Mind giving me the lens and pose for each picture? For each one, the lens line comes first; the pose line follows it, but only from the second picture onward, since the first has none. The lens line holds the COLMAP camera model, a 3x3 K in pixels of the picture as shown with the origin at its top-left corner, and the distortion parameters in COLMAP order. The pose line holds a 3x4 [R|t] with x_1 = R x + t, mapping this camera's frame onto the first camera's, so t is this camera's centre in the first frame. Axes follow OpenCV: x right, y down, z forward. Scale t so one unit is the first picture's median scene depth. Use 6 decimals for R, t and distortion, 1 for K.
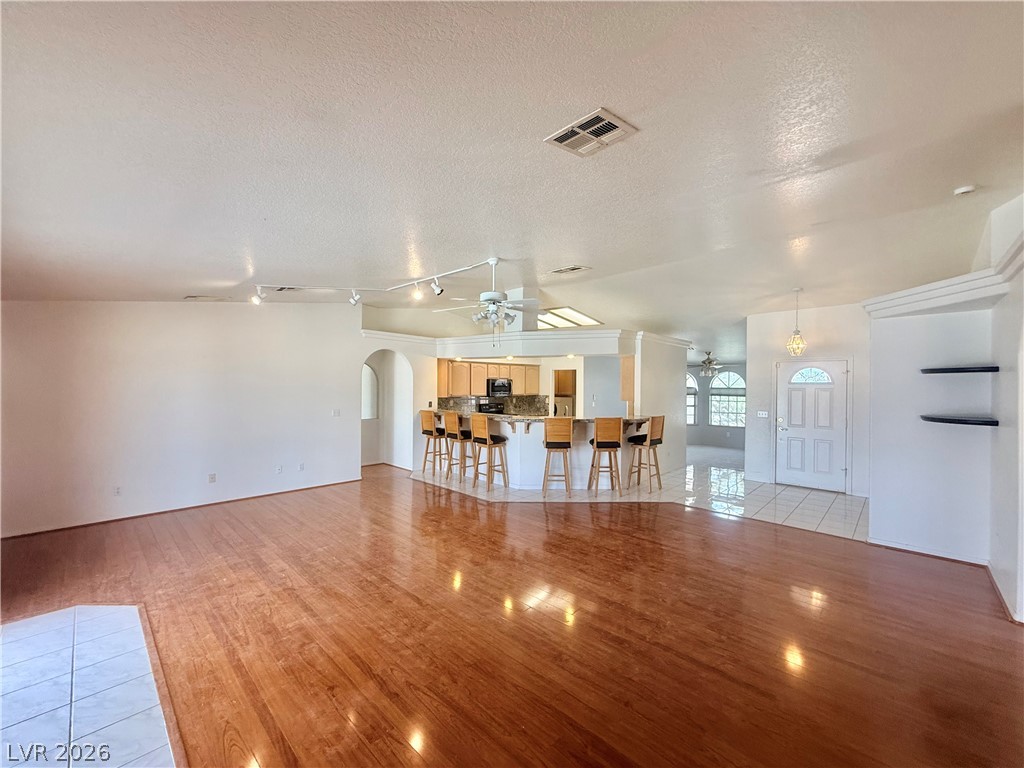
lens RADIAL K [[409.7, 0, 507.1], [0, 409.7, 389.2], [0, 0, 1]] dist [-0.001321, 0.000330]
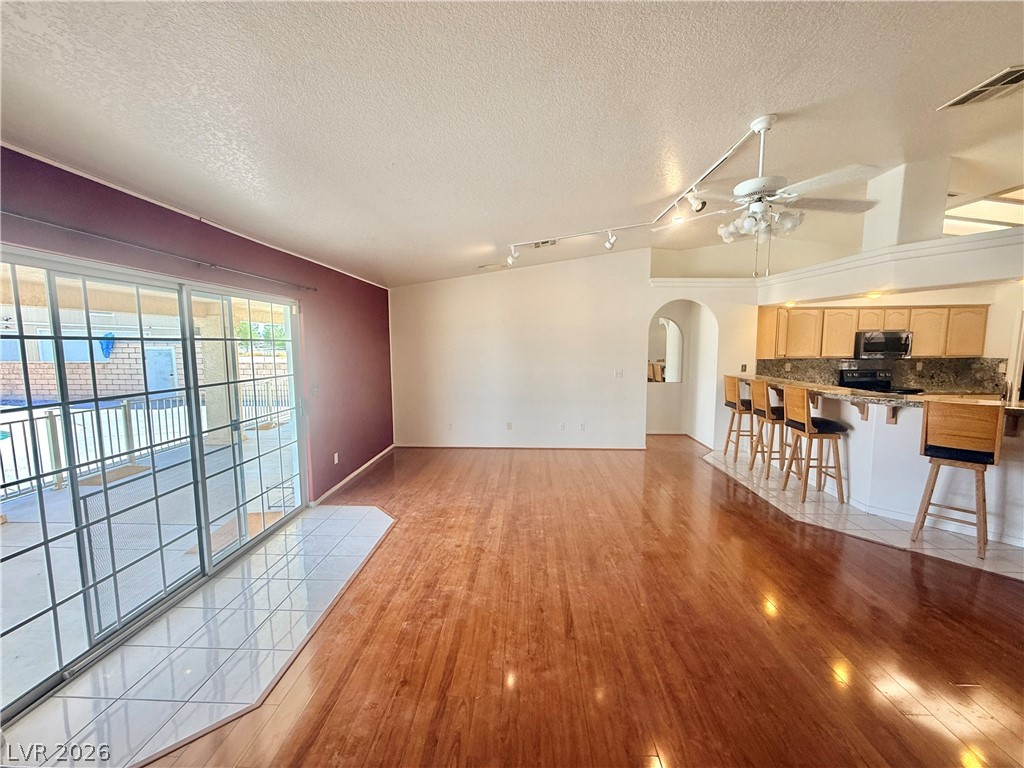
lens RADIAL K [[409.7, 0, 517.2], [0, 409.7, 387.3], [0, 0, 1]] dist [-0.001321, 0.000330]
pose [[0.663332, 0.068105, -0.745220, 0.123986], [0.002438, 0.995648, 0.093161, 0.000895], [0.748321, -0.063614, 0.660279, 0.218597]]
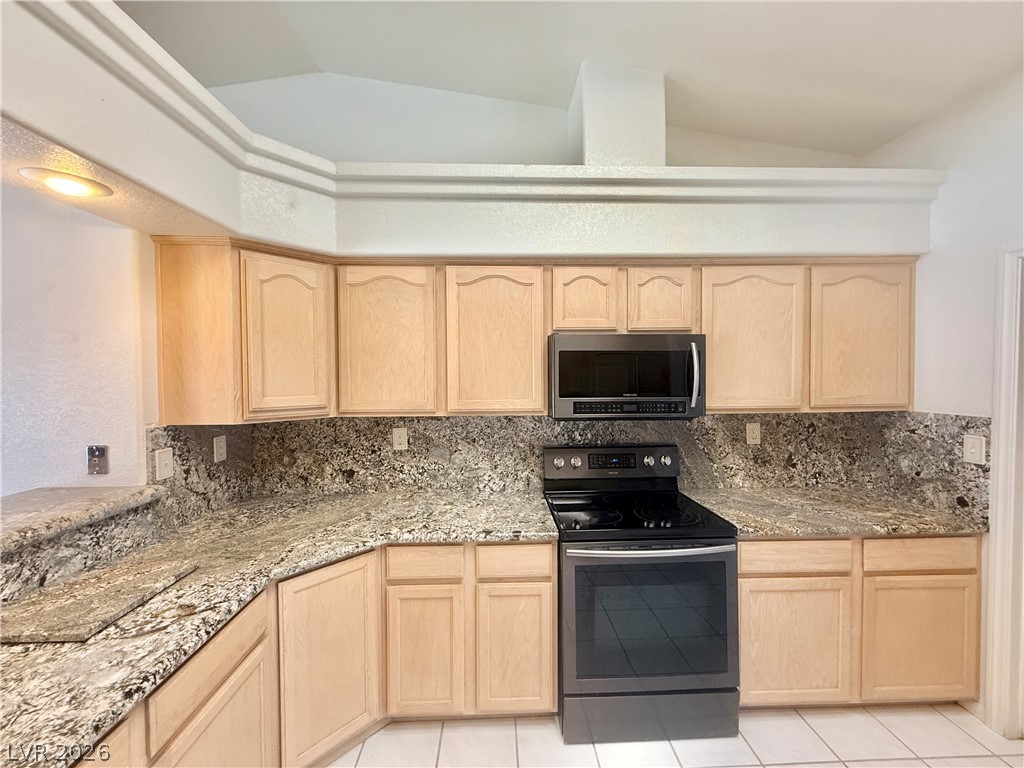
lens RADIAL K [[409.7, 0, 513.2], [0, 409.7, 389.8], [0, 0, 1]] dist [-0.001321, 0.000330]
pose [[0.712861, 0.002973, -0.701299, 0.129848], [0.006604, 0.999918, 0.010952, 0.000866], [0.701274, -0.012439, 0.712784, 1.199449]]
